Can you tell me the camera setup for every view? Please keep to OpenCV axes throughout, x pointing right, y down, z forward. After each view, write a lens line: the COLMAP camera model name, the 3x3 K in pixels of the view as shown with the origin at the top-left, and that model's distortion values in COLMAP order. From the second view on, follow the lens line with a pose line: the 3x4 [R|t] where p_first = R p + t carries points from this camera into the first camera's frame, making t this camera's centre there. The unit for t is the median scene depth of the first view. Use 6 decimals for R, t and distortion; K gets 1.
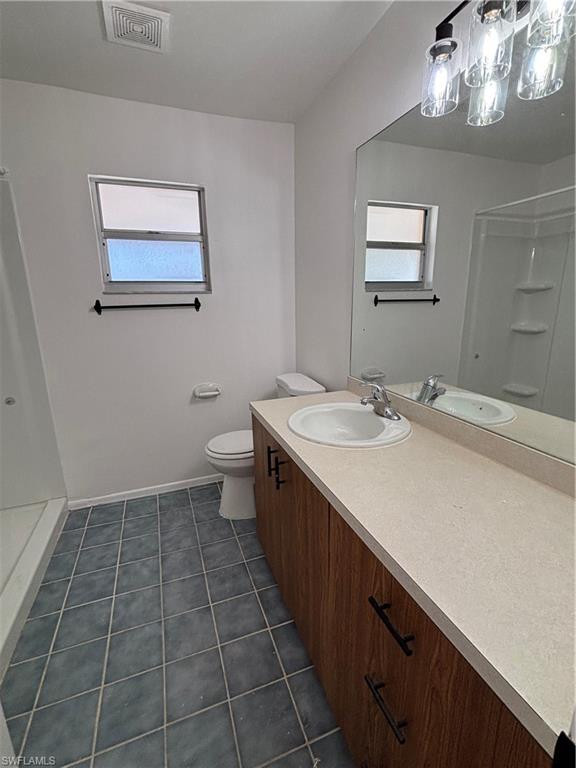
lens RADIAL K [[347.9, 0, 288.0], [0, 347.9, 384.0], [0, 0, 1]] dist [0.014461, 0.000001]
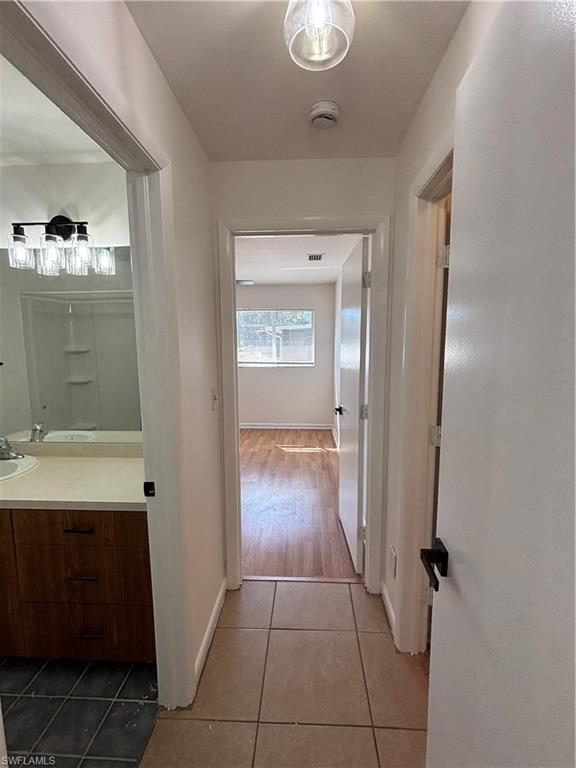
lens RADIAL K [[347.9, 0, 288.0], [0, 347.9, 384.0], [0, 0, 1]] dist [0.014461, 0.000001]
pose [[0.394500, -0.094892, 0.913983, -0.456644], [0.218205, 0.975877, 0.007135, 0.032708], [-0.892612, 0.196621, 0.405689, -0.499136]]
